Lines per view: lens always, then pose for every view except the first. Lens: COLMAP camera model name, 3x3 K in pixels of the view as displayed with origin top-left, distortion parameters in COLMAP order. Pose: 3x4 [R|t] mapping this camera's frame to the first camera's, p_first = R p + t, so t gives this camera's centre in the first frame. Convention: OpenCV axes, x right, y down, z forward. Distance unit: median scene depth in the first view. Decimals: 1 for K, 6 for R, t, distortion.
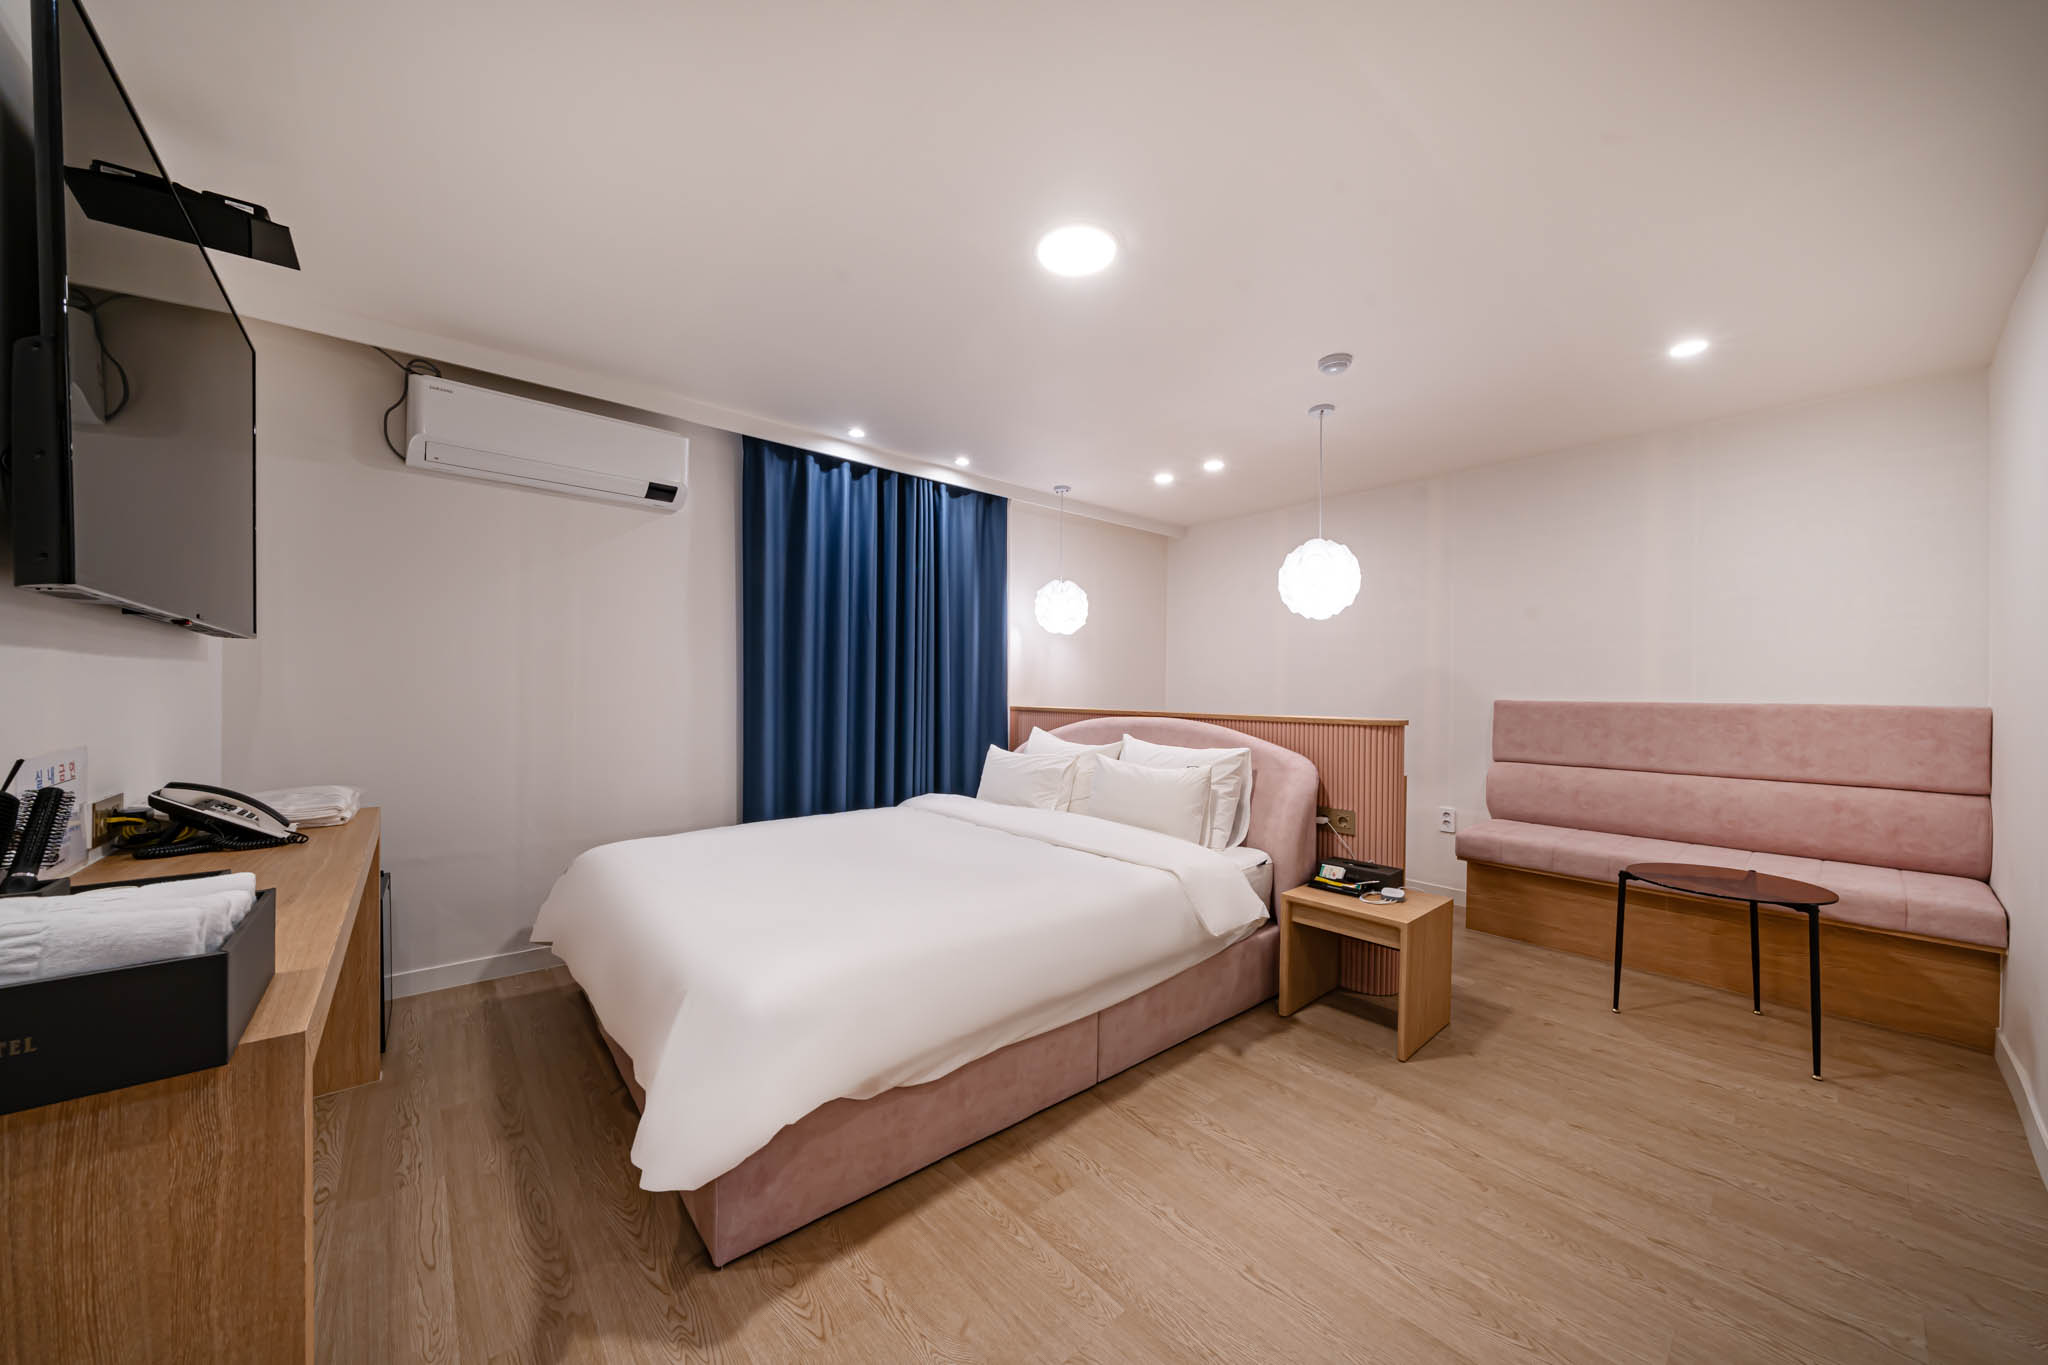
lens RADIAL K [[710.9, 0, 1013.5], [0, 710.9, 680.6], [0, 0, 1]] dist [-0.001154, -0.000034]
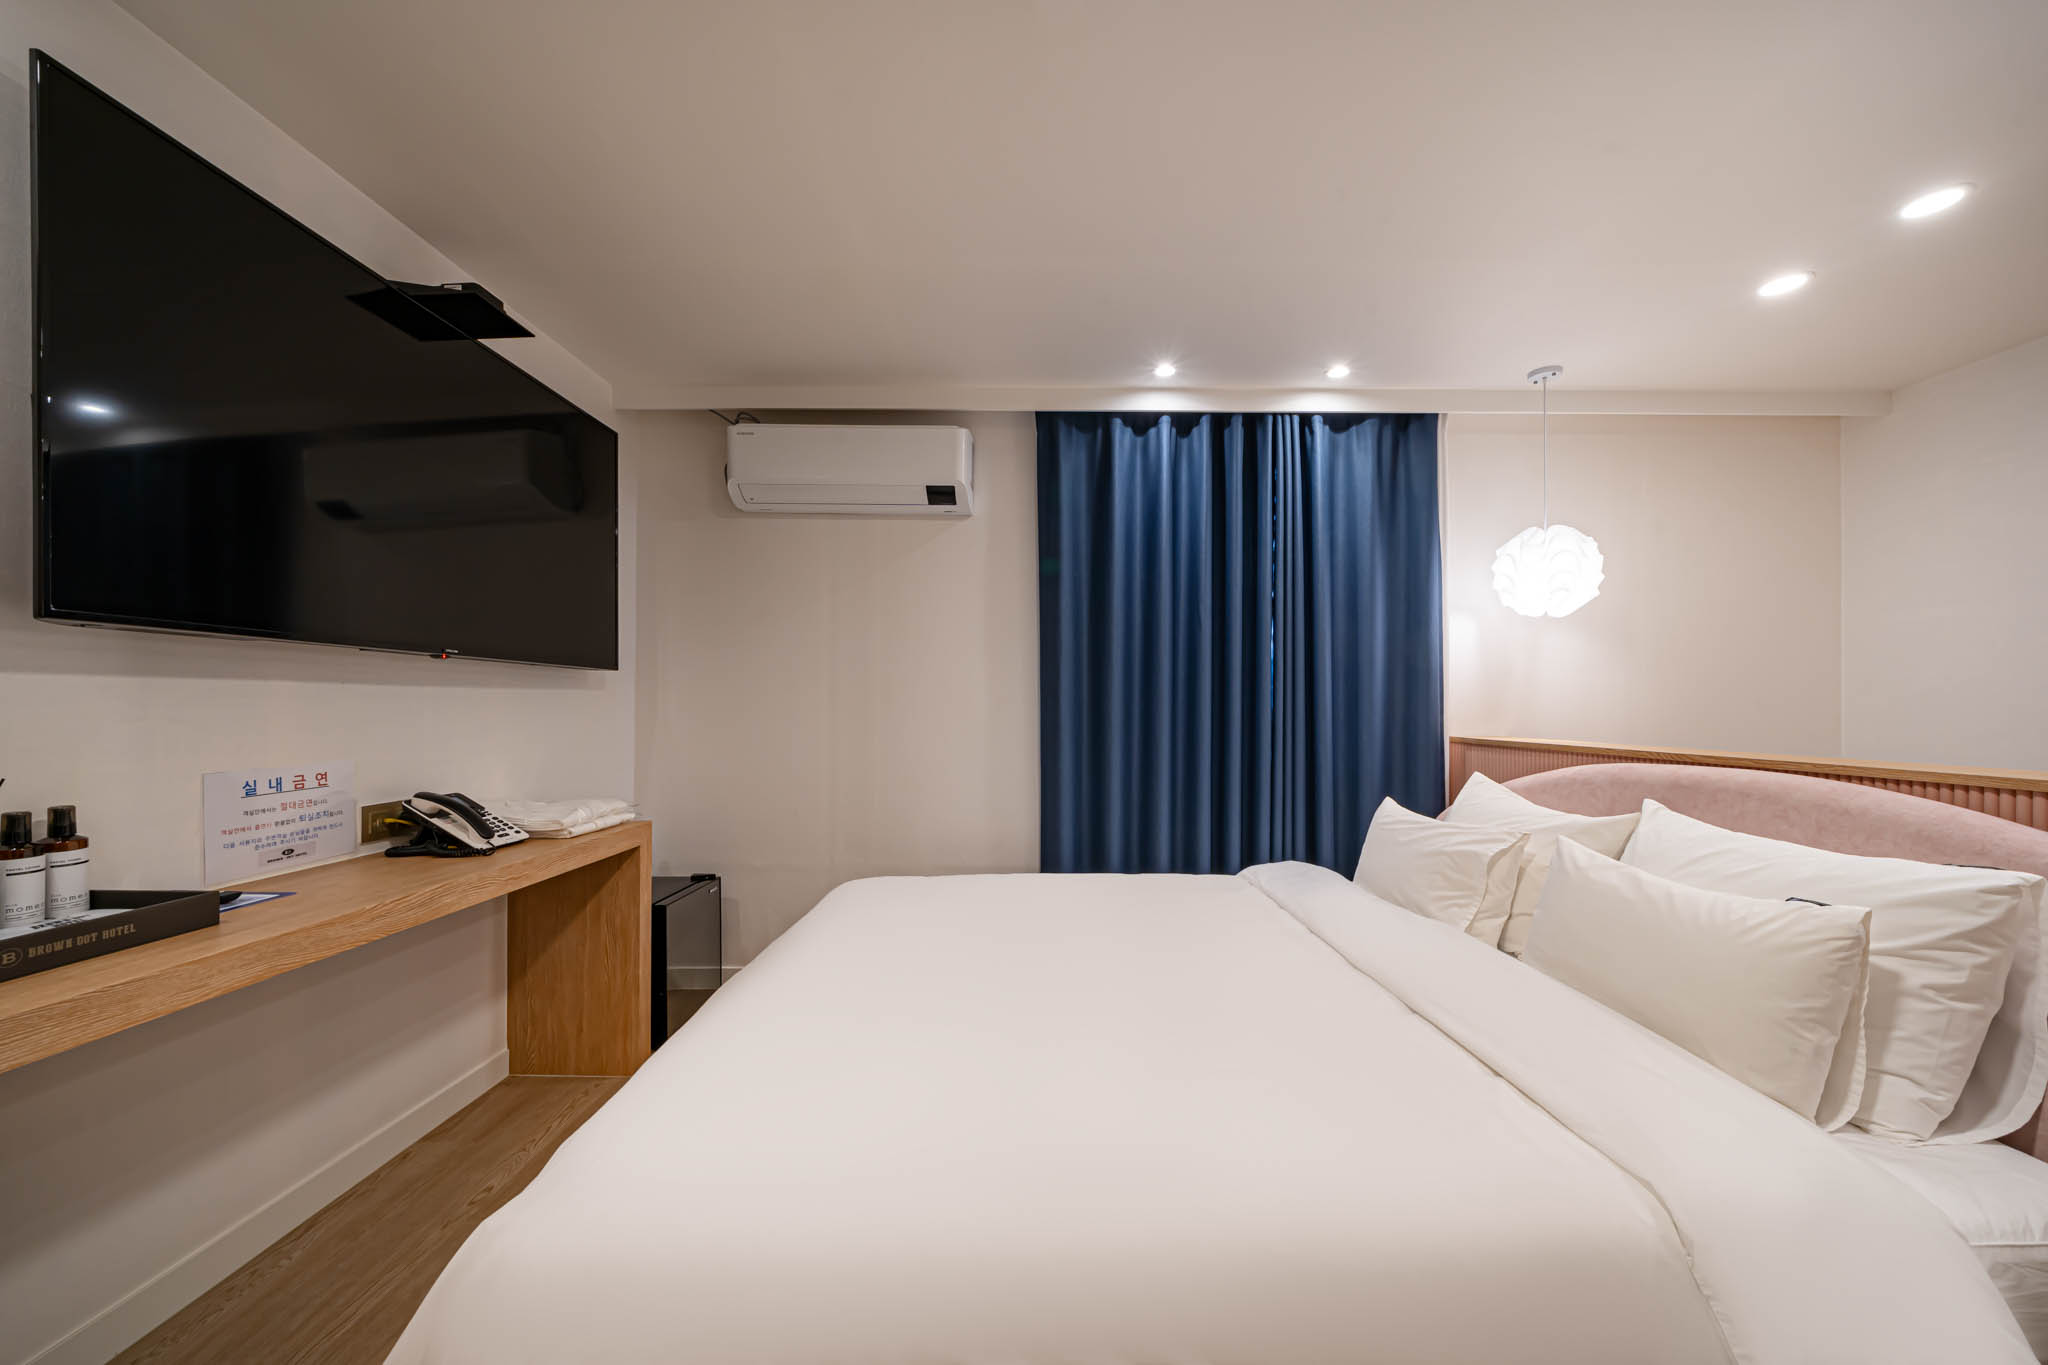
lens RADIAL K [[710.9, 0, 1020.3], [0, 710.9, 694.5], [0, 0, 1]] dist [-0.001154, -0.000034]
pose [[0.759988, -0.017849, -0.649692, 0.143876], [0.010786, 0.999832, -0.014852, 0.003826], [0.649847, 0.004280, 0.760053, 0.324979]]
